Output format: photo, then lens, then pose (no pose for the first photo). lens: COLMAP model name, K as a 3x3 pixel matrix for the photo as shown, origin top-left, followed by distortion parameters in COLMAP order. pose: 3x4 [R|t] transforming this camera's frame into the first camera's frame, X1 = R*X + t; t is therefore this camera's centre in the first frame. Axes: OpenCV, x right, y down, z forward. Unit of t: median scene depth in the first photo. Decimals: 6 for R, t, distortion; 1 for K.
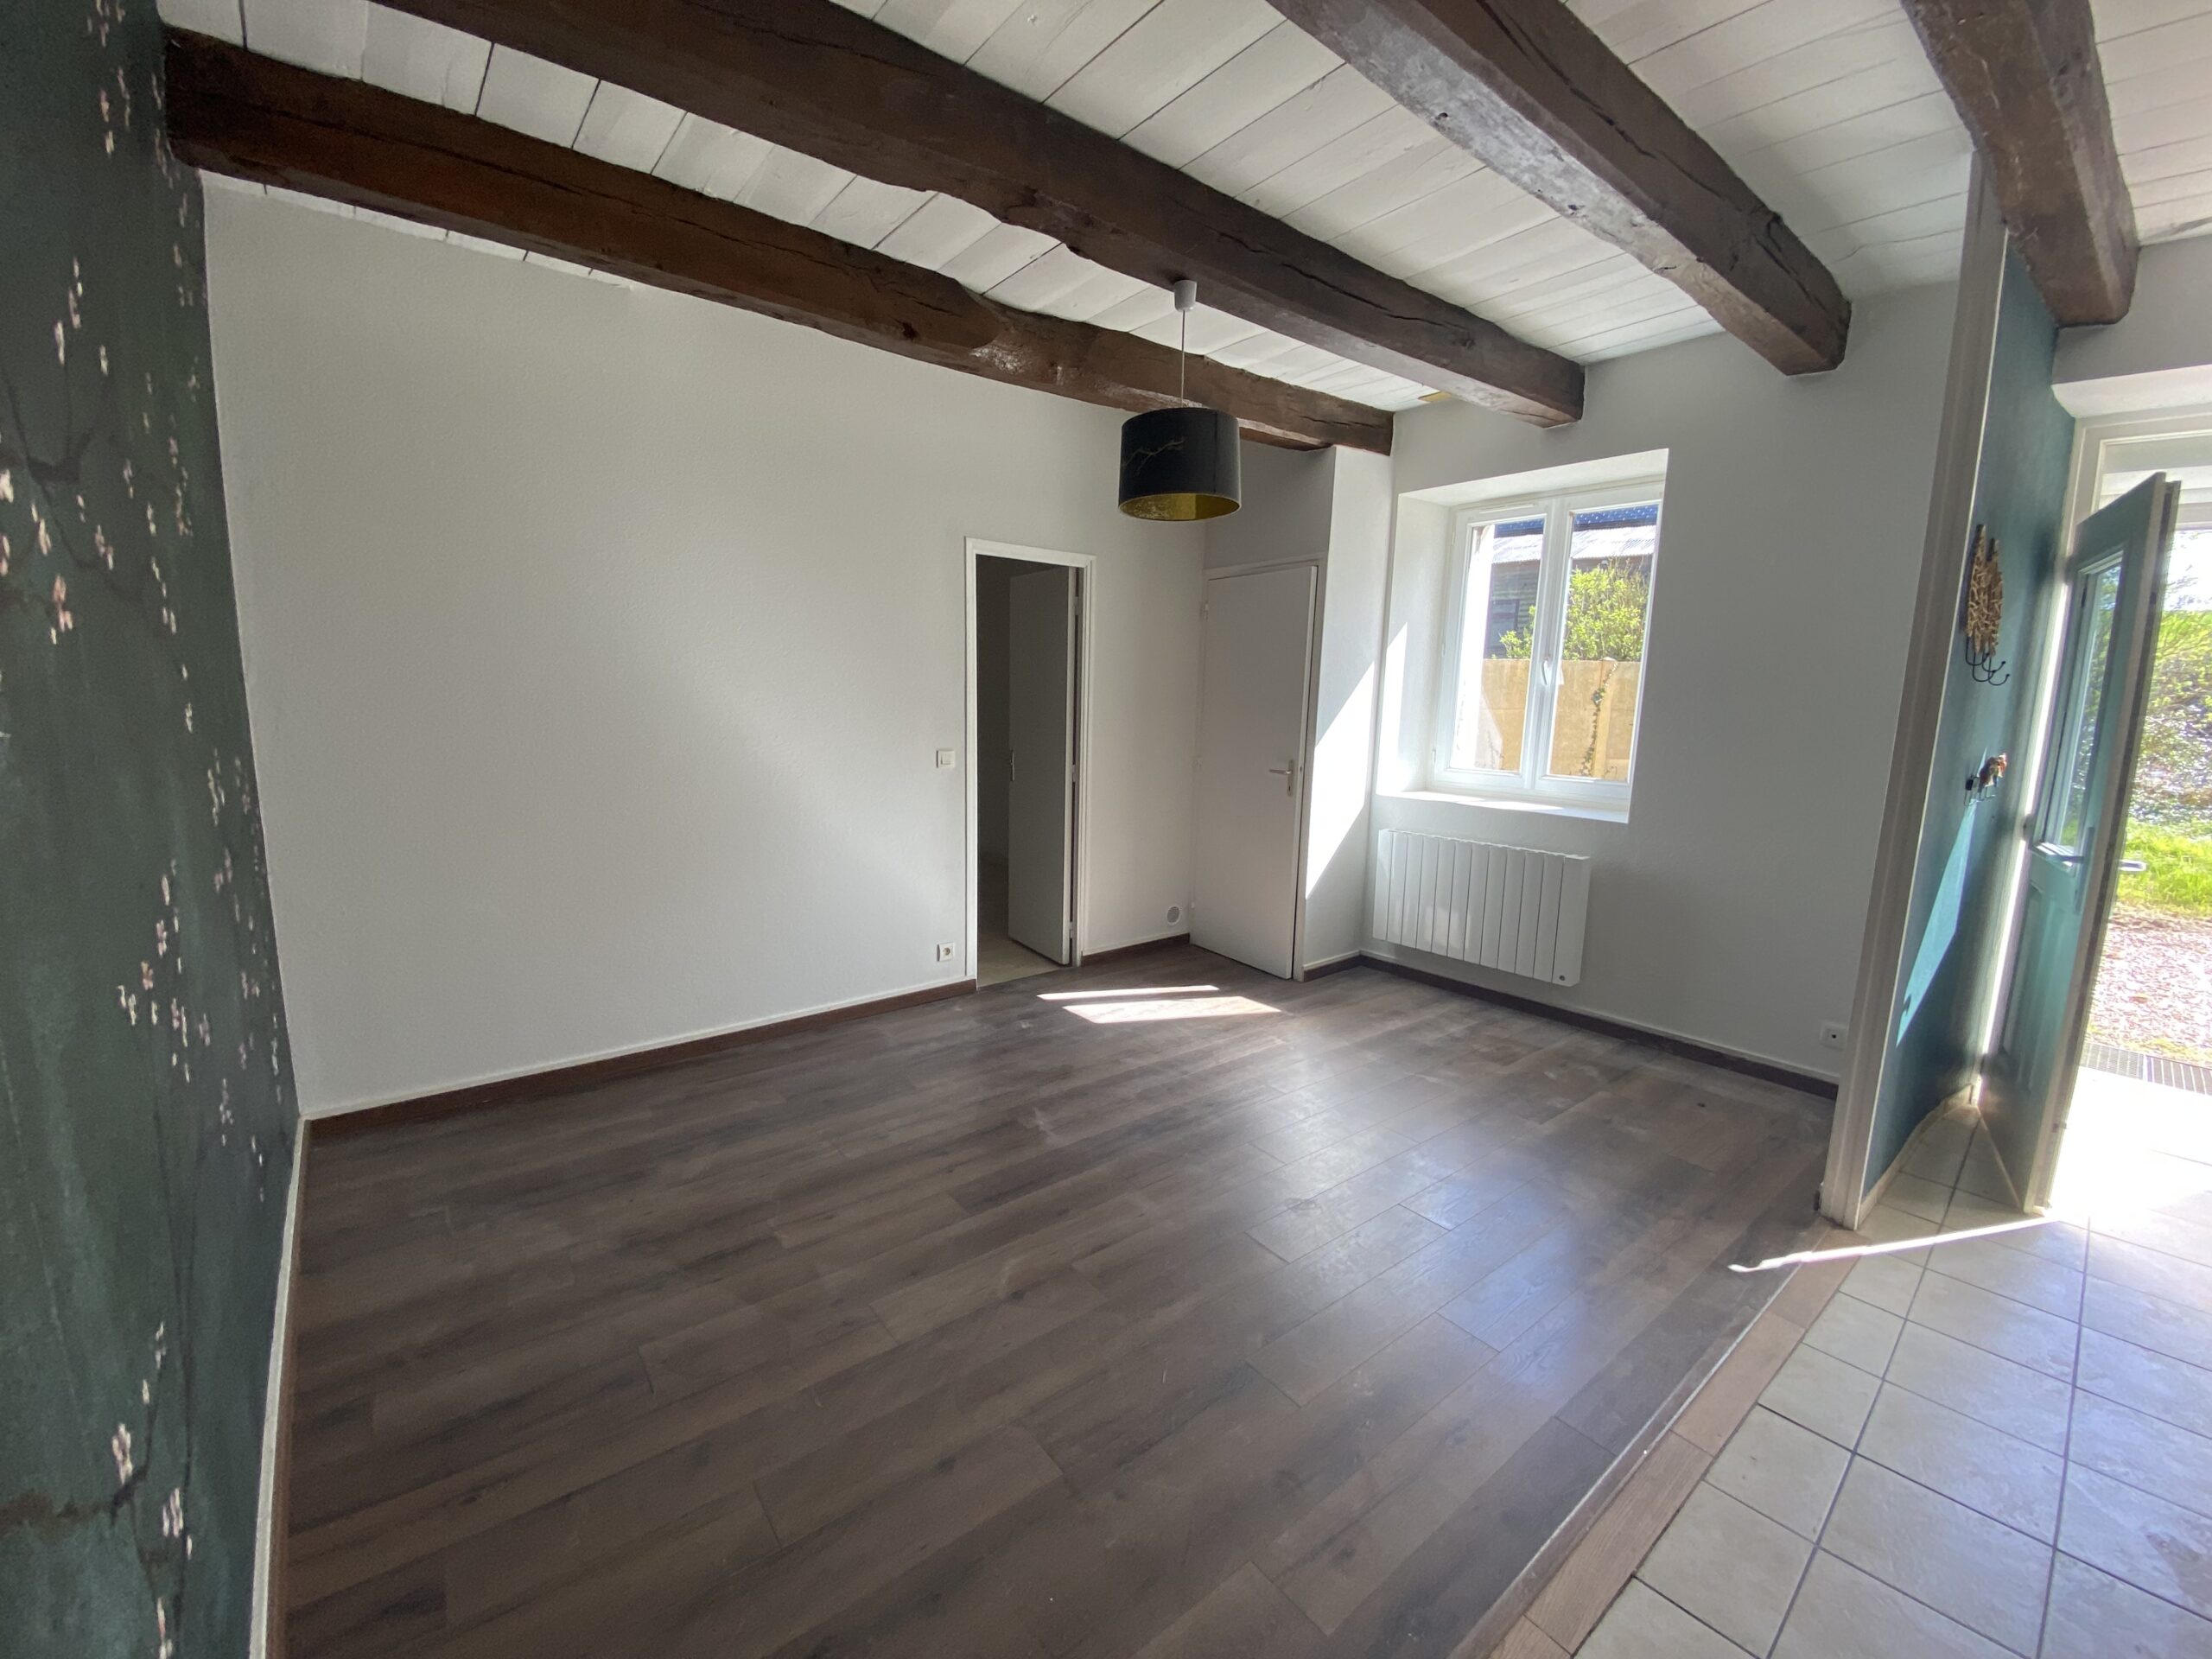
lens RADIAL K [[899.5, 0, 1100.0], [0, 899.5, 828.8], [0, 0, 1]] dist [0.023252, -0.020781]
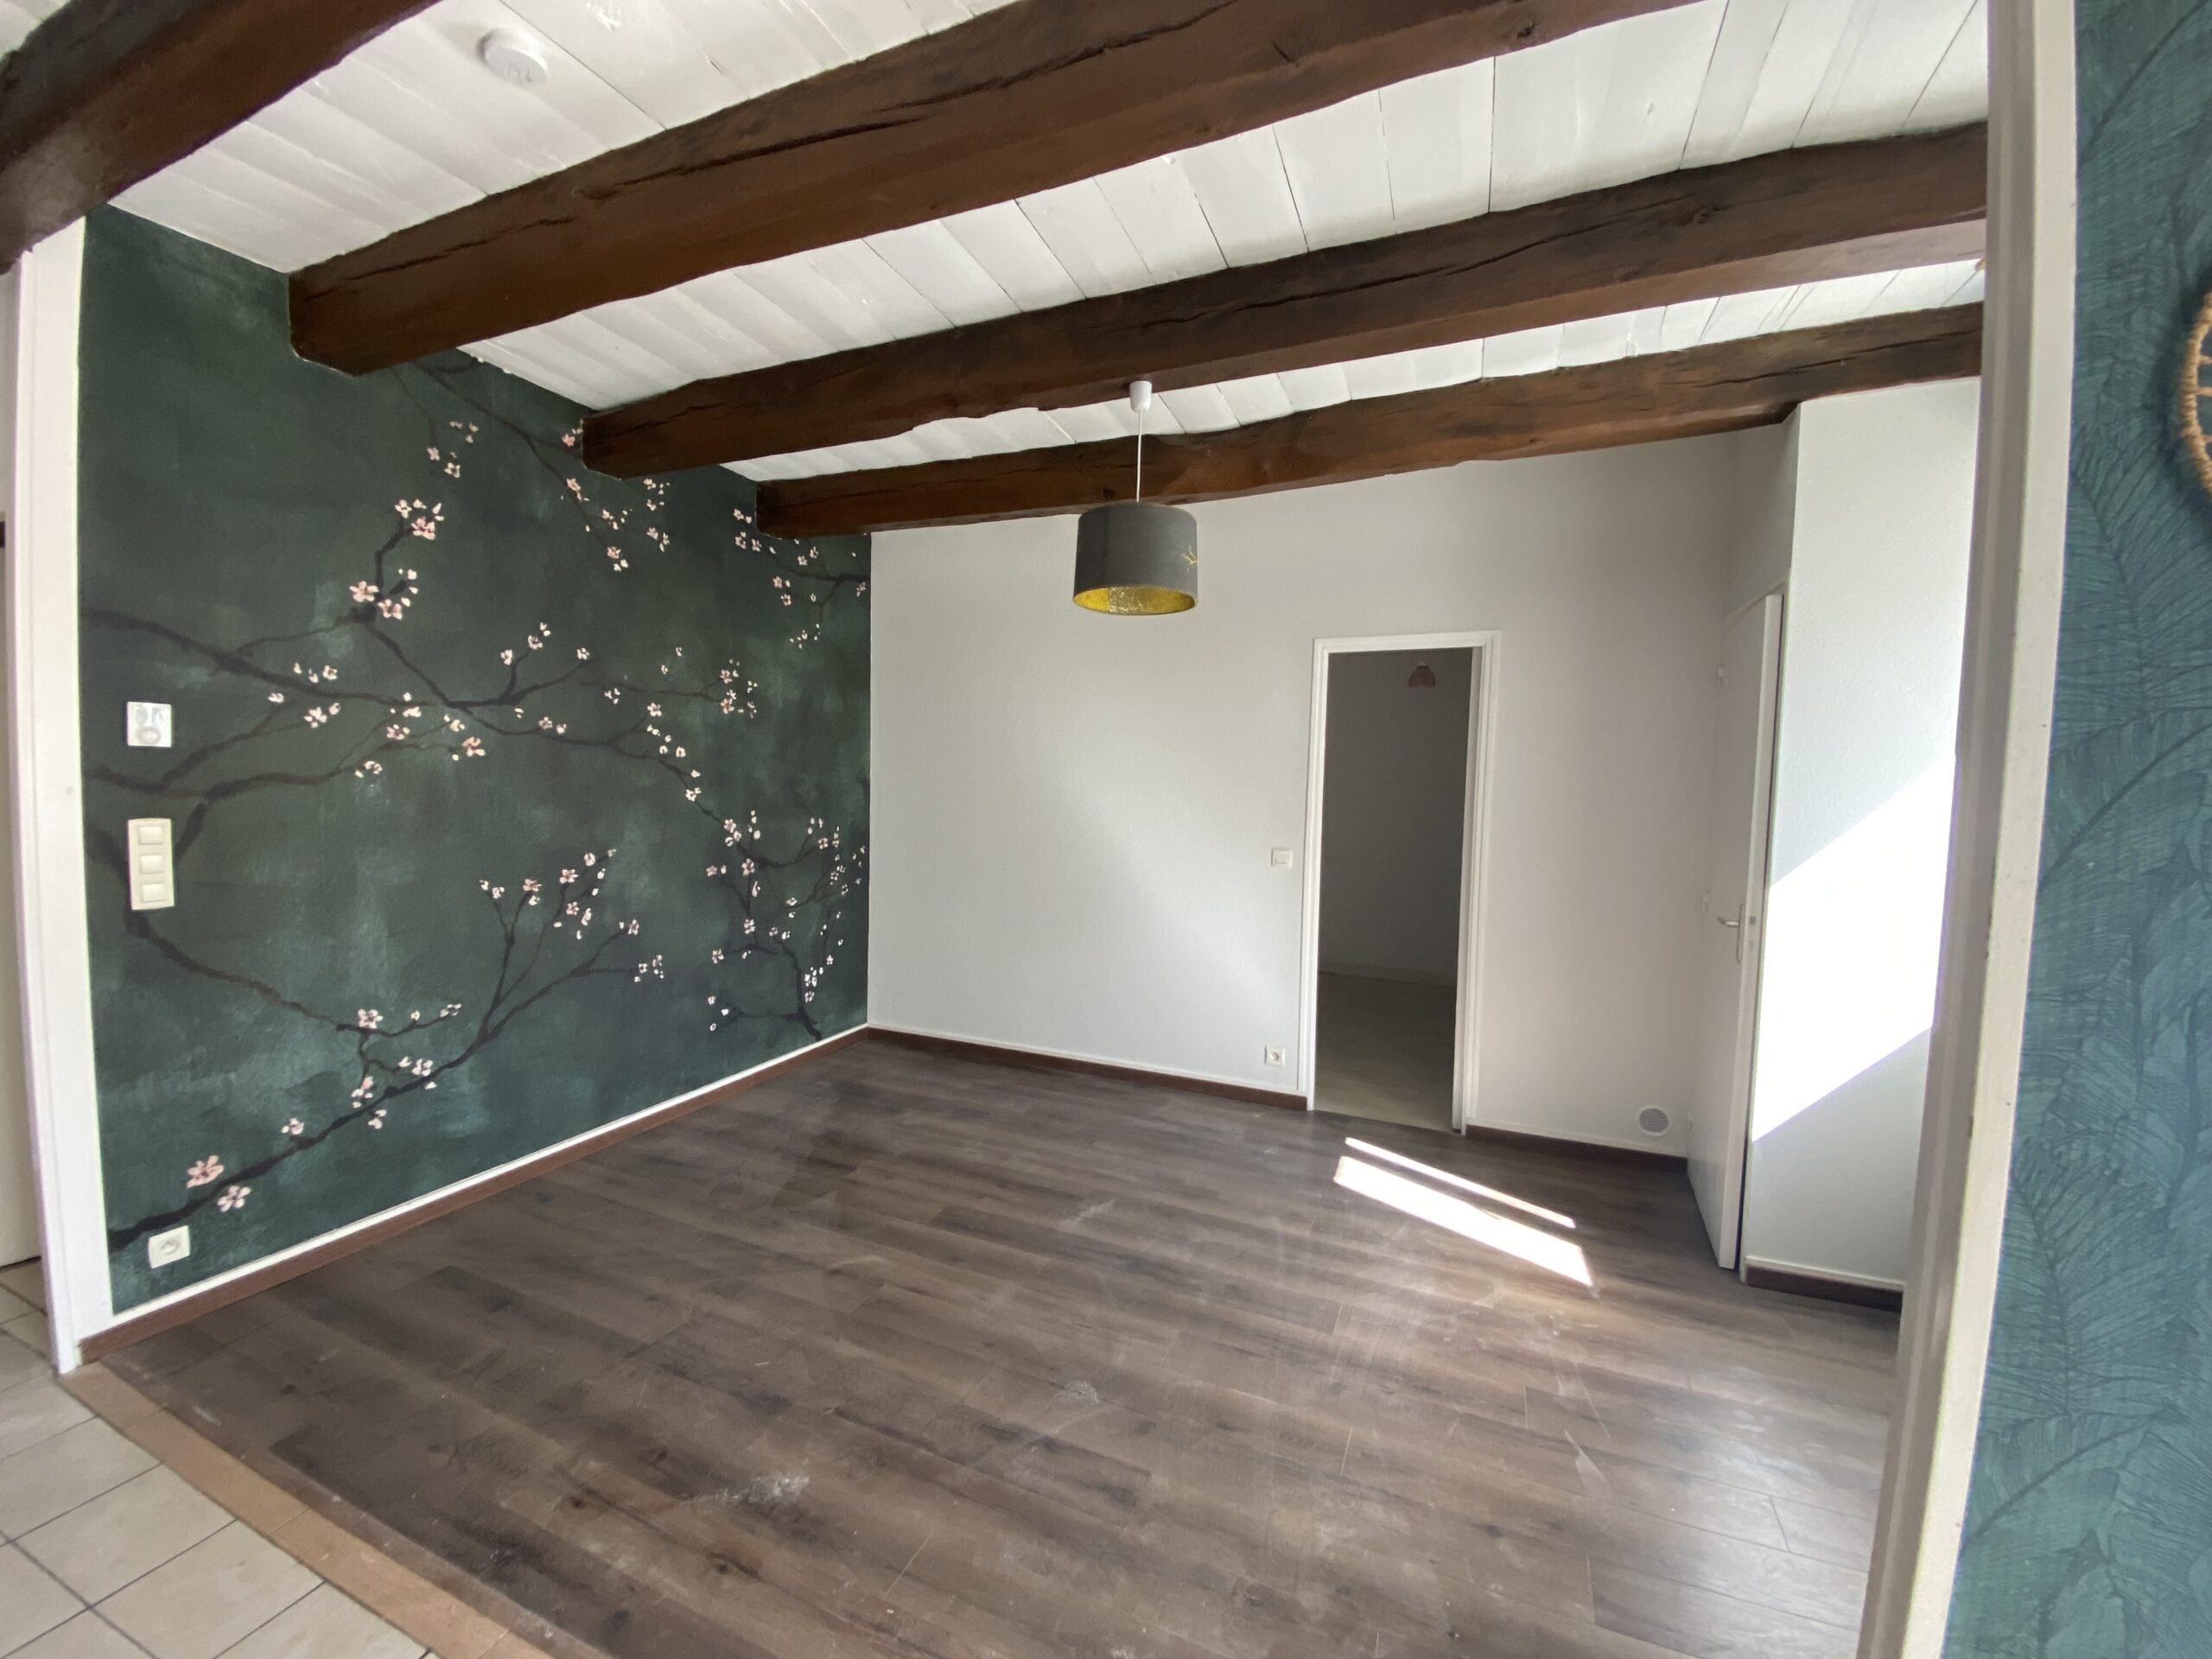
lens RADIAL K [[899.5, 0, 1100.0], [0, 899.5, 828.8], [0, 0, 1]] dist [0.023252, -0.020781]
pose [[0.467304, 0.043312, -0.883035, 0.779484], [-0.150262, 0.988159, -0.031051, -0.063568], [0.871234, 0.147196, 0.468279, 0.450168]]
